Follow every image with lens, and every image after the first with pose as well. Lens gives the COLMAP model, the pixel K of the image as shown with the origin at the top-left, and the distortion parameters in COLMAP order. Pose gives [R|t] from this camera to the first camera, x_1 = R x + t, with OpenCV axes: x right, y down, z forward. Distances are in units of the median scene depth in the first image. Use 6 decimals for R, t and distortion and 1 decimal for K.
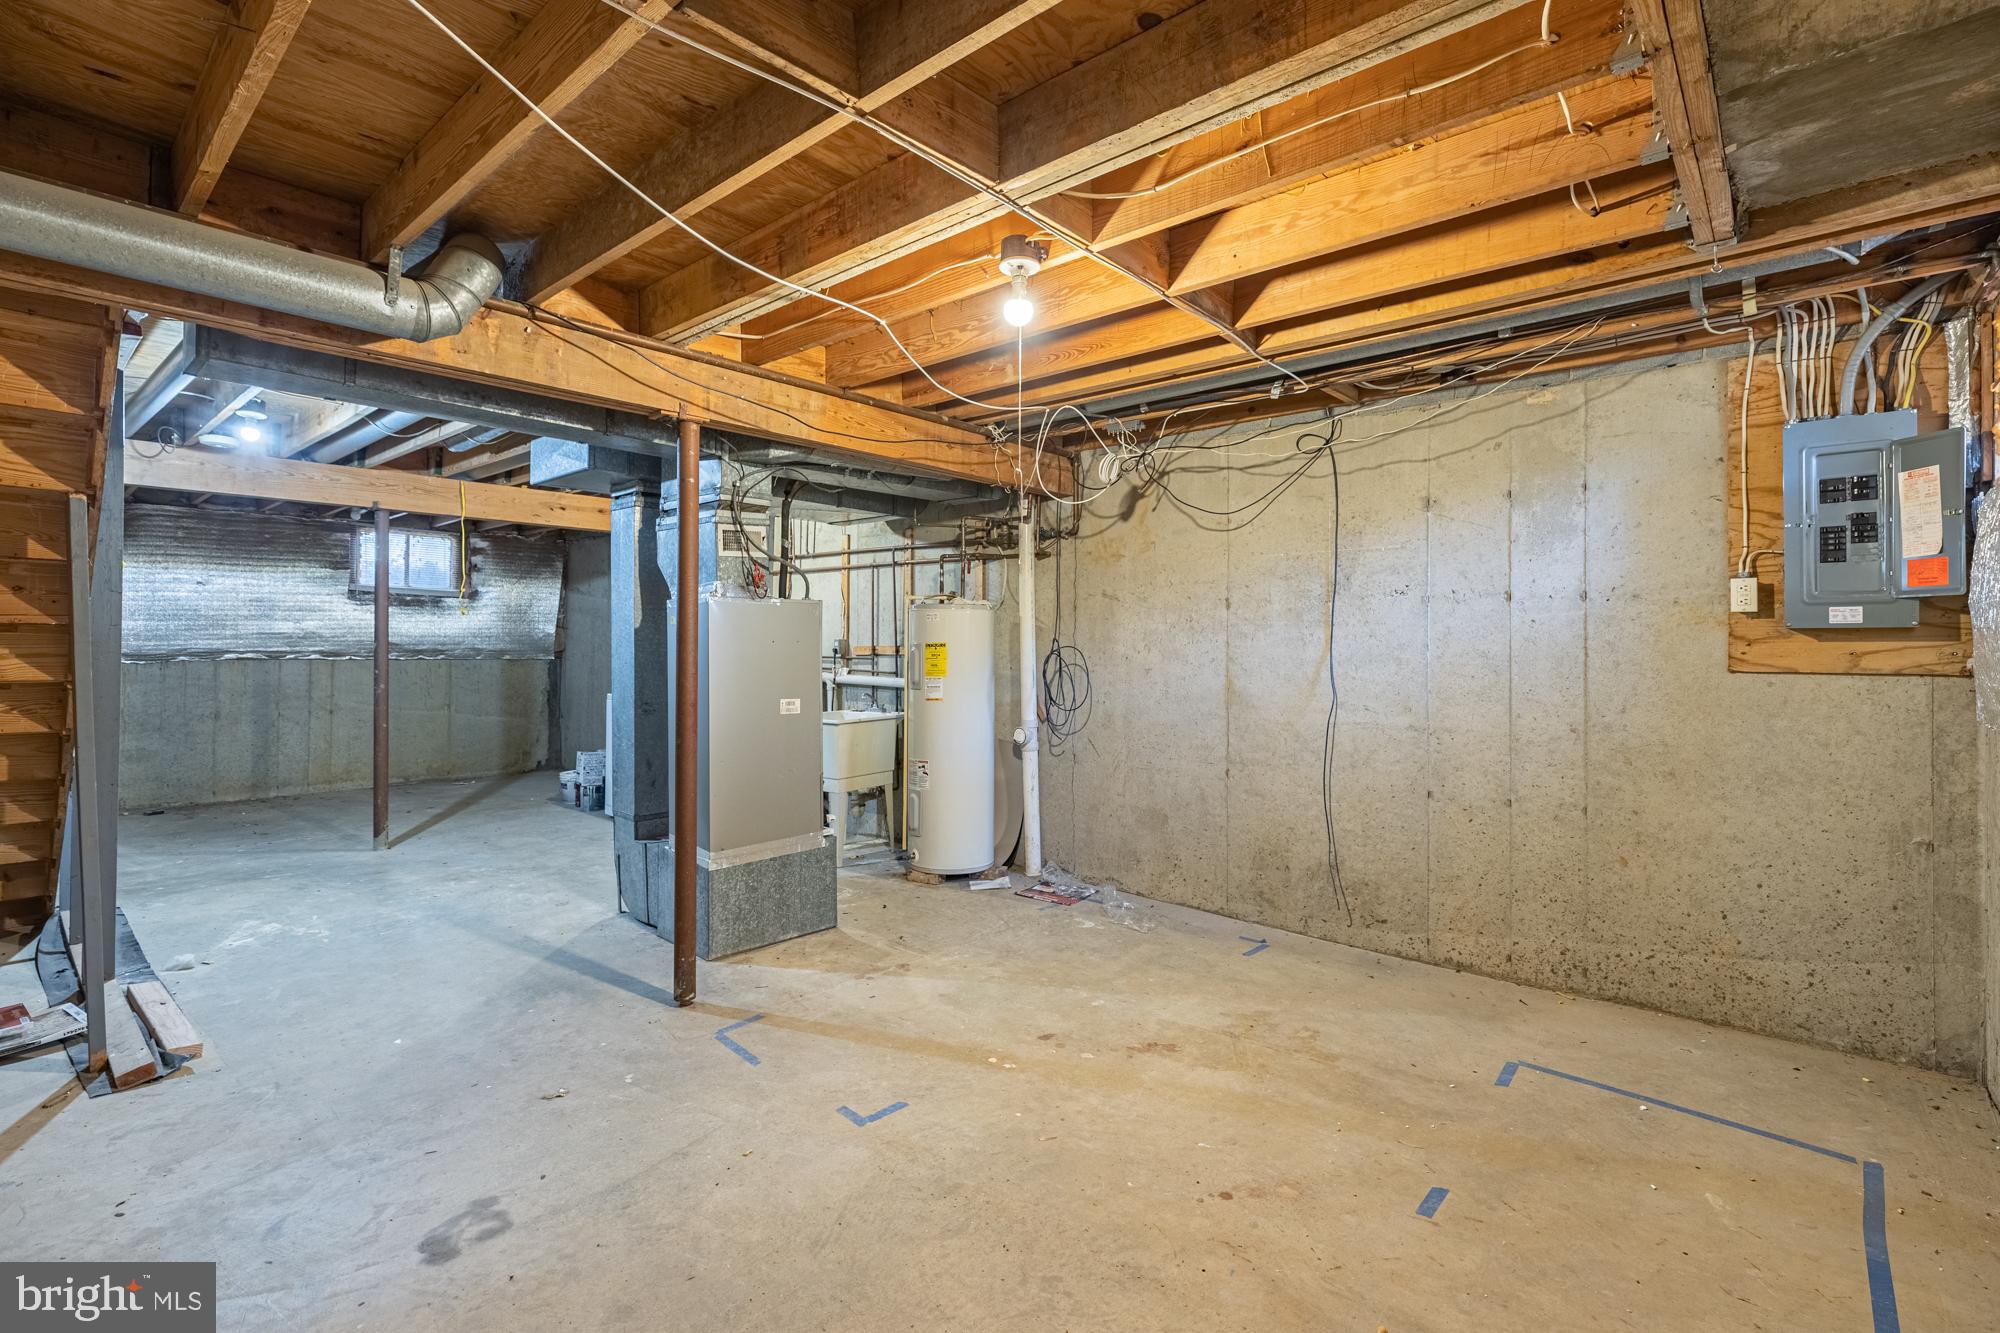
lens RADIAL K [[919.2, 0, 1005.9], [0, 919.2, 662.8], [0, 0, 1]] dist [0.001084, 0.000298]
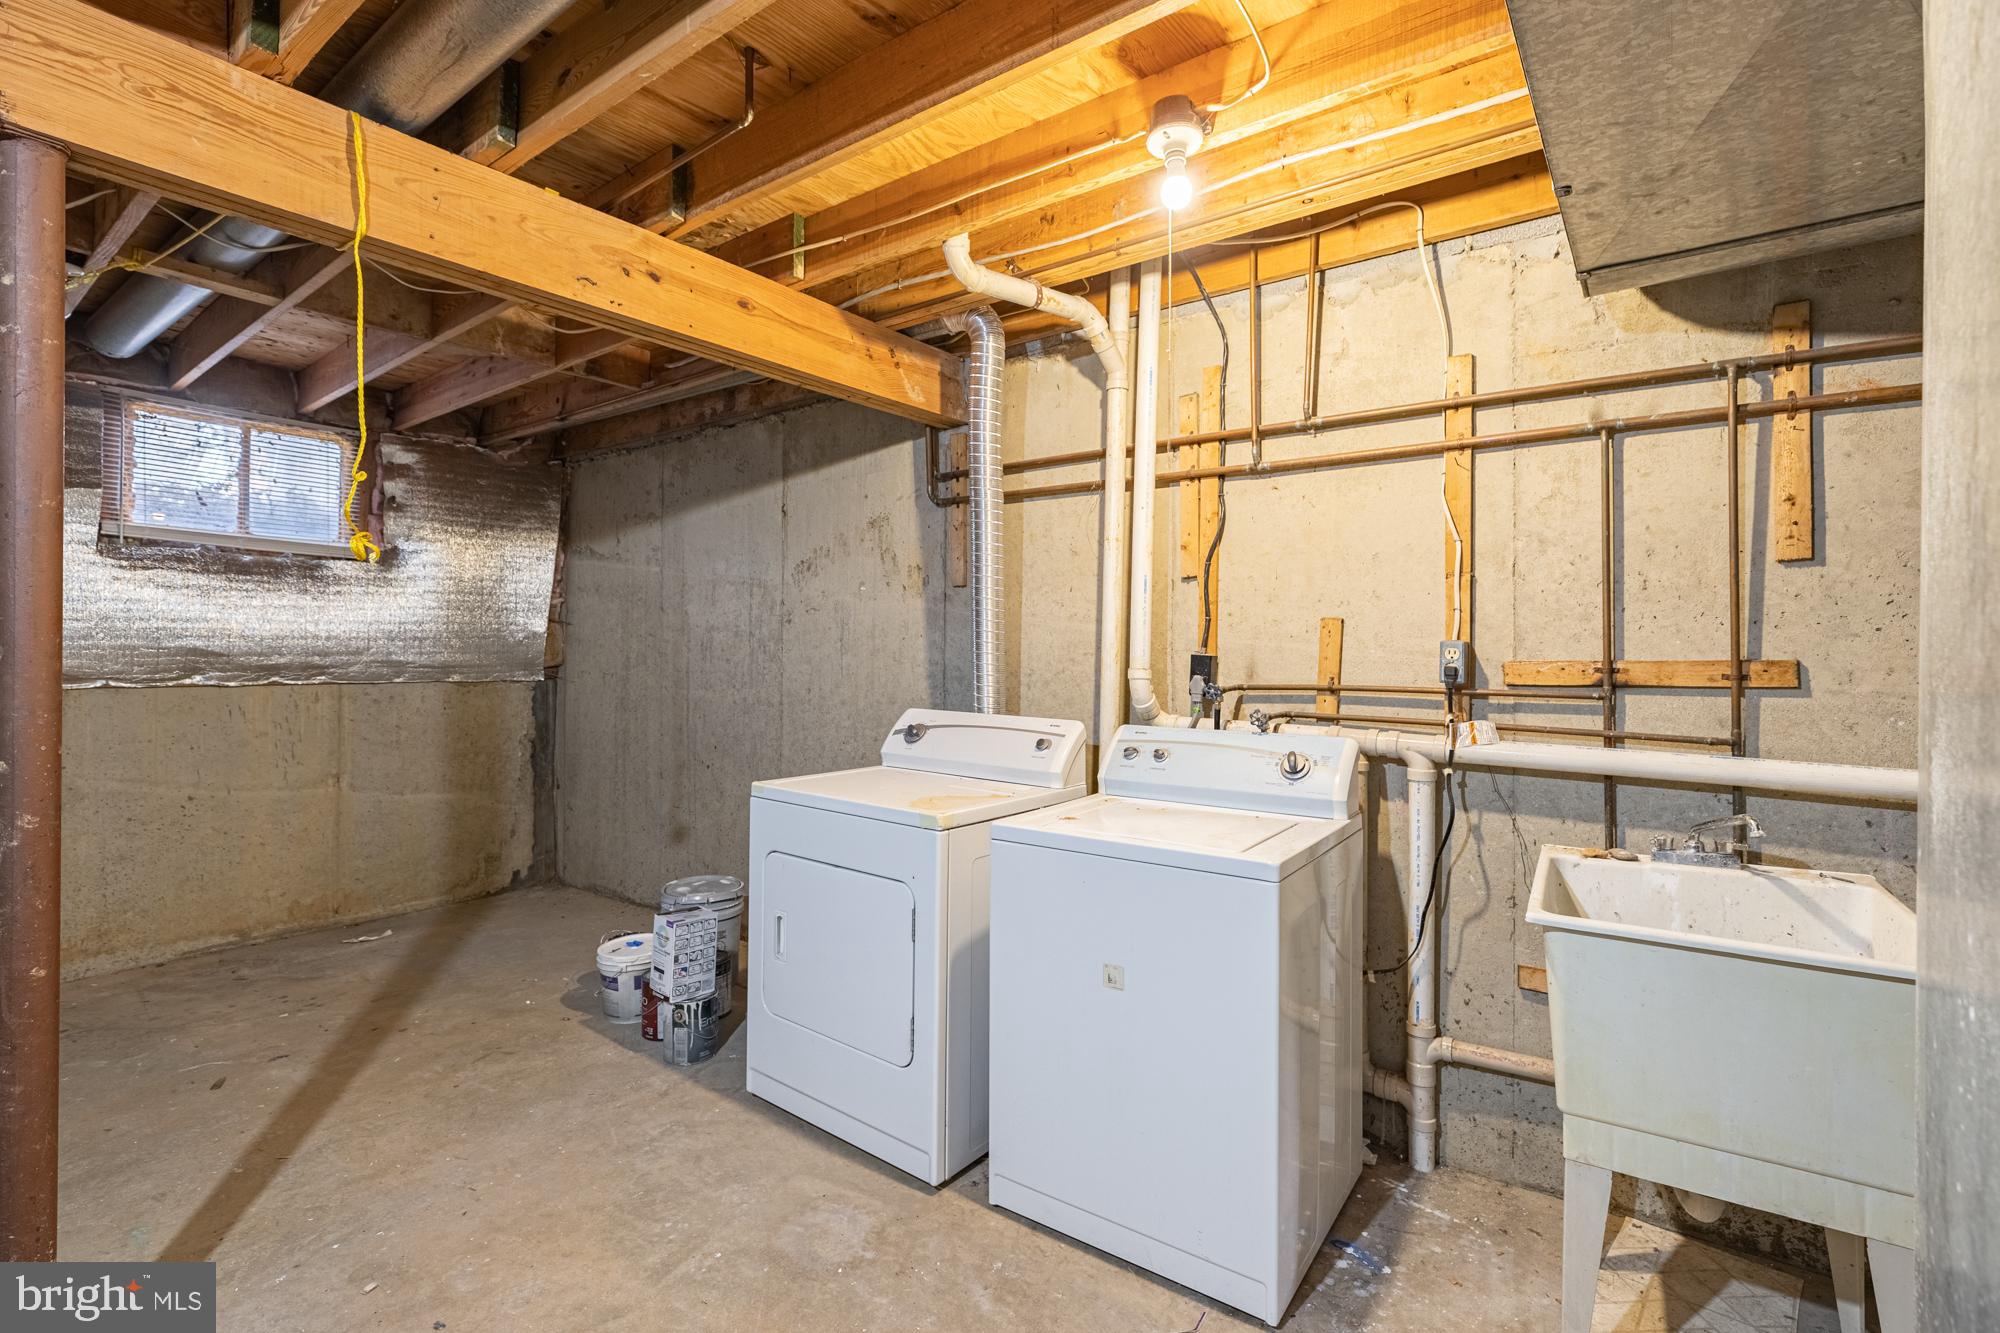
lens RADIAL K [[901.6, 0, 1000.0], [0, 901.6, 666.5], [0, 0, 1]] dist [-0.000537, -0.000158]
pose [[0.997081, -0.001763, 0.076335, -0.284424], [0.001958, 0.999995, -0.002476, -0.011219], [-0.076330, 0.002618, 0.997079, 0.485364]]
